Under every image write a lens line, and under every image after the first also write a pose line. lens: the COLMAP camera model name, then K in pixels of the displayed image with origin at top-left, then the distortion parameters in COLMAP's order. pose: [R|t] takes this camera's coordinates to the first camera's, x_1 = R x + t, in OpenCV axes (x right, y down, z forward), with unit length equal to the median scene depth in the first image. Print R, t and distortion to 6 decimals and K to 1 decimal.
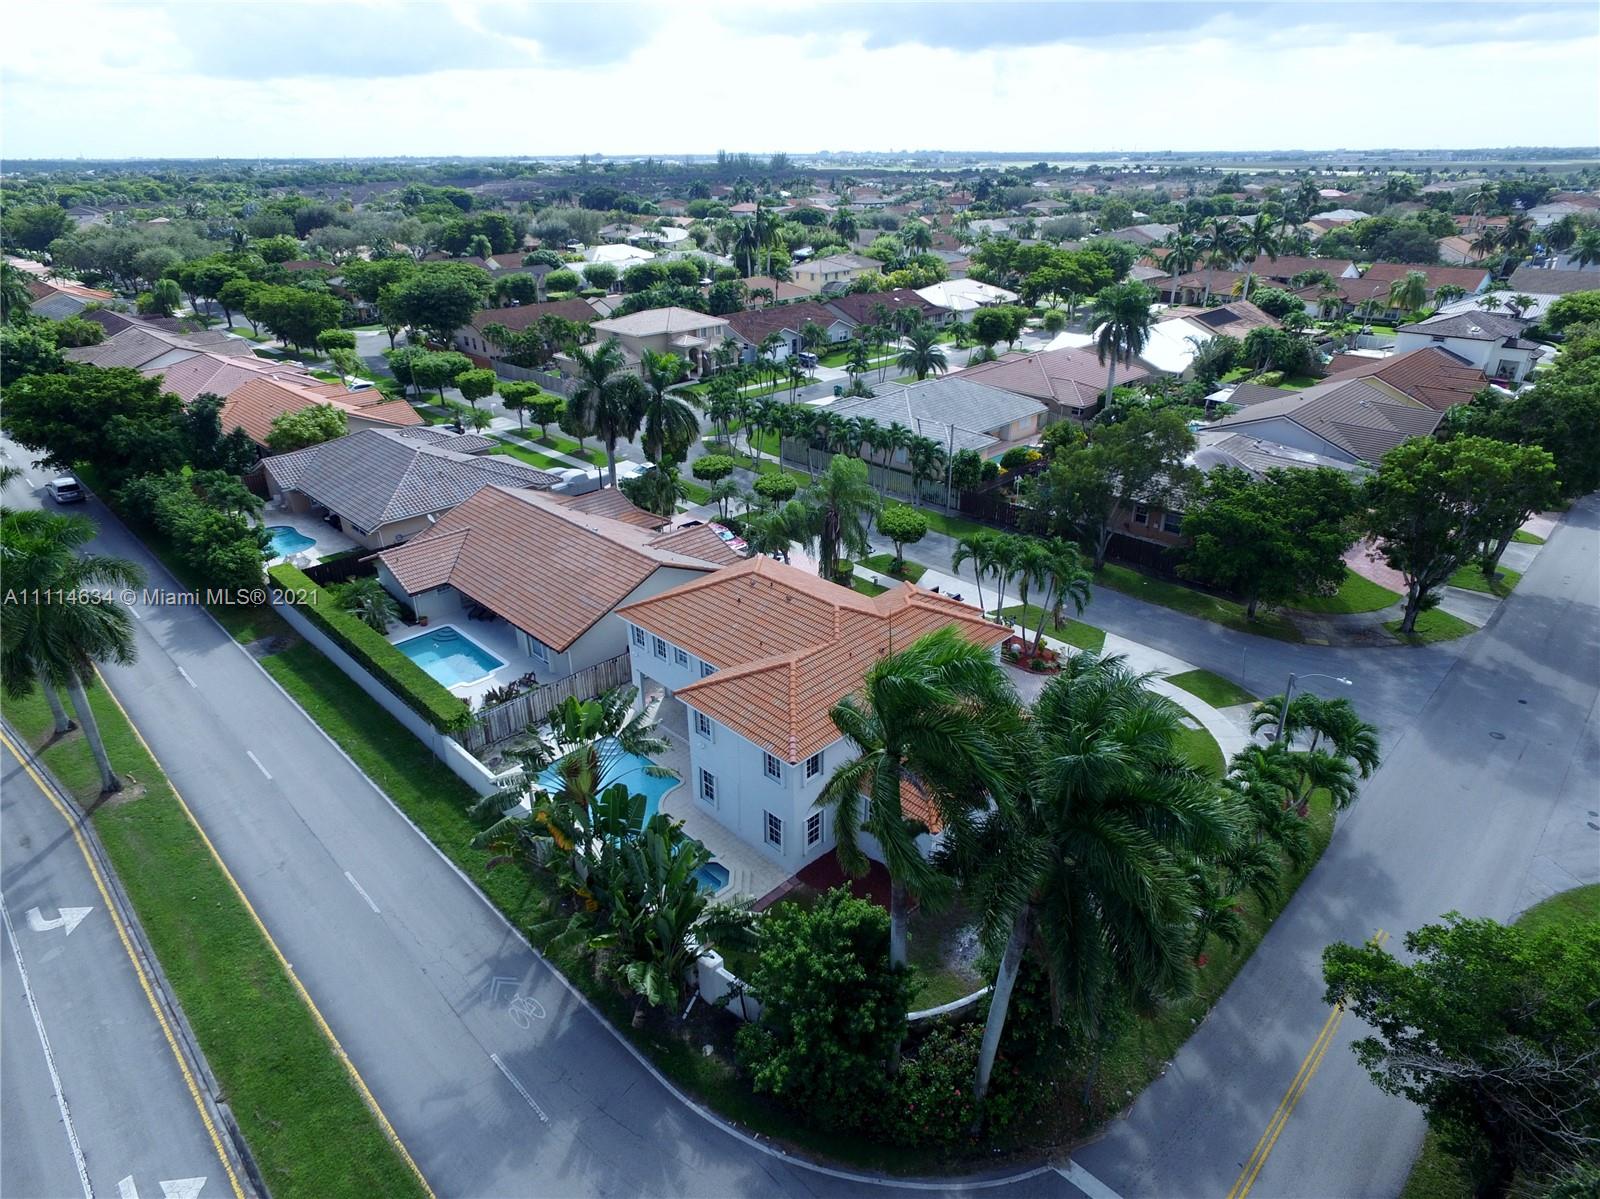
lens RADIAL K [[934.3, 0, 800.0], [0, 934.3, 599.5], [0, 0, 1]] dist [-0.000991, 0.002049]
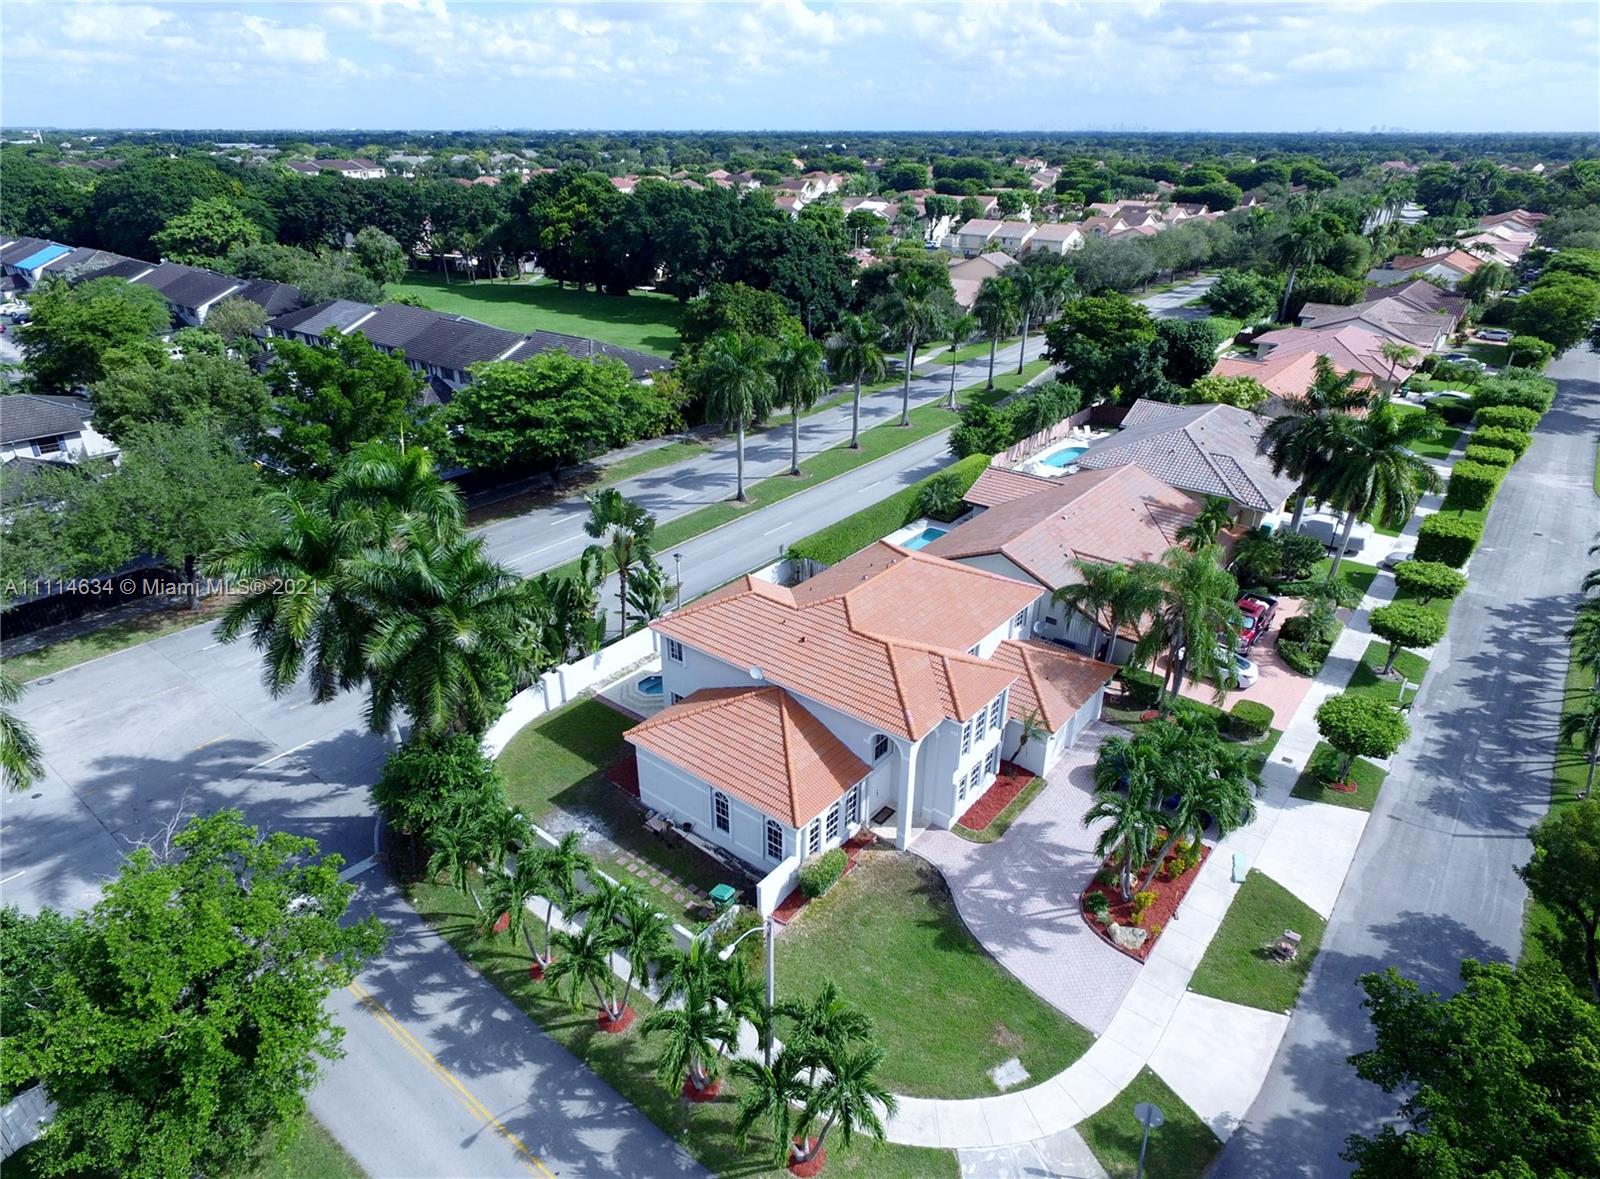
lens RADIAL K [[962.2, 0, 800.0], [0, 962.2, 589.5], [0, 0, 1]] dist [-0.000798, -0.000582]
pose [[0.118232, 0.441037, -0.889667, 0.820733], [-0.443810, 0.824954, 0.349977, -0.289919], [0.888287, 0.353464, 0.293272, 0.578715]]
